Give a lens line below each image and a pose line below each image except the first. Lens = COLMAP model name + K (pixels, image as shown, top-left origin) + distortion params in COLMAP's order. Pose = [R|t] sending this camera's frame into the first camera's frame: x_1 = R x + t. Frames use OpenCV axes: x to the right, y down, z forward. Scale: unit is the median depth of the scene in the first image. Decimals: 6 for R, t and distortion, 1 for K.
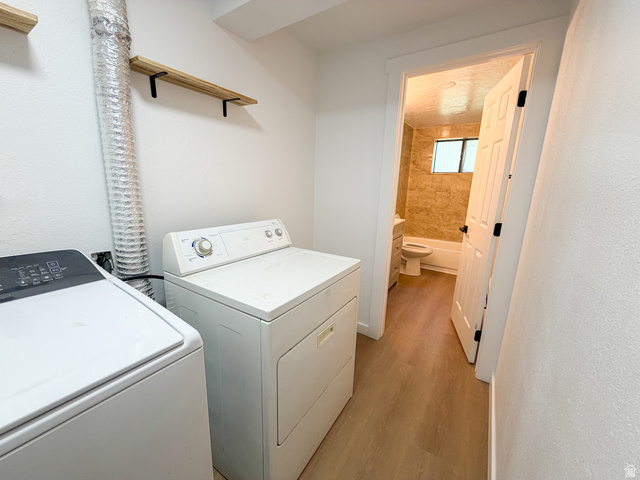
lens RADIAL K [[255.3, 0, 317.5], [0, 255.3, 241.3], [0, 0, 1]] dist [0.002741, 0.000237]
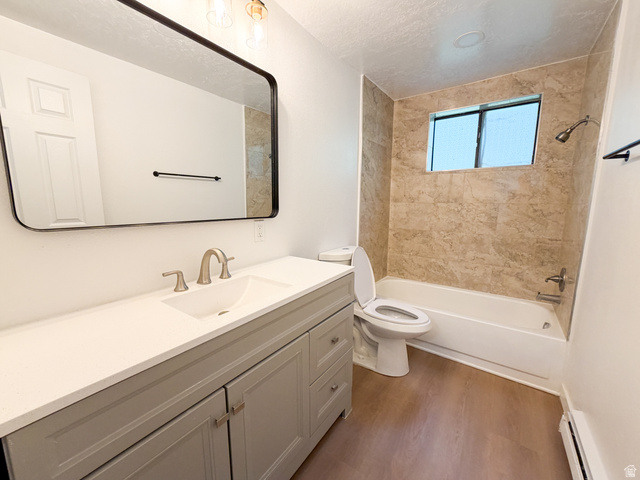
lens RADIAL K [[255.3, 0, 322.1], [0, 255.3, 239.5], [0, 0, 1]] dist [0.002741, 0.000237]
pose [[0.998940, -0.023187, -0.039762, 0.222494], [0.020339, 0.997298, -0.070589, -0.074873], [0.041291, 0.069705, 0.996713, 0.414152]]
